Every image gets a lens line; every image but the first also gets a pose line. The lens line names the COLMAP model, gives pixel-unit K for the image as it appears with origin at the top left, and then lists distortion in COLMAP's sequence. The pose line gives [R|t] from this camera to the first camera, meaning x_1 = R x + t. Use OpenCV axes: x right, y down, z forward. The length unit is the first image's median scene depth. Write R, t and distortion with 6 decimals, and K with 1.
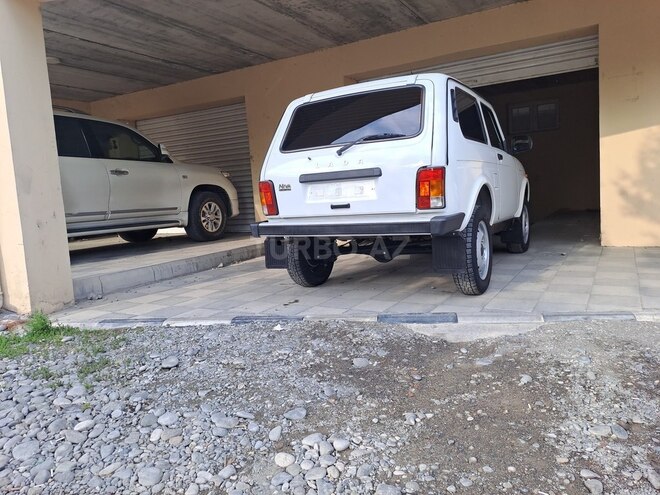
lens RADIAL K [[477.4, 0, 332.8], [0, 477.4, 244.2], [0, 0, 1]] dist [0.101974, -0.119558]
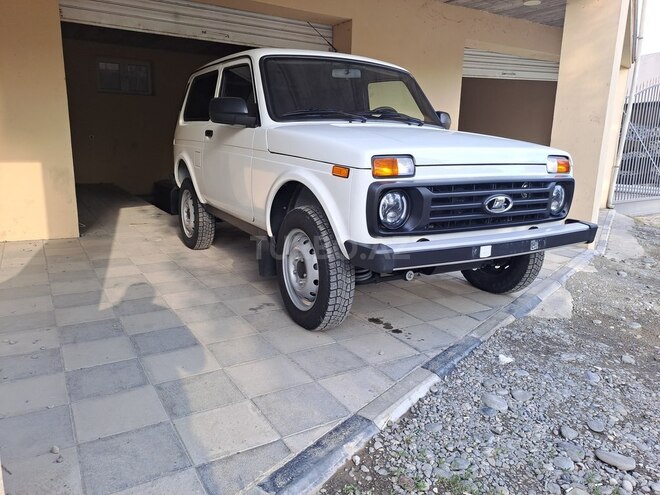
lens RADIAL K [[480.7, 0, 324.6], [0, 480.7, 243.9], [0, 0, 1]] dist [0.066125, -0.059795]
pose [[0.485929, -0.106843, 0.867443, -0.762111], [0.045033, 0.994242, 0.097234, -0.075730], [-0.872837, -0.008186, 0.487942, 0.758101]]
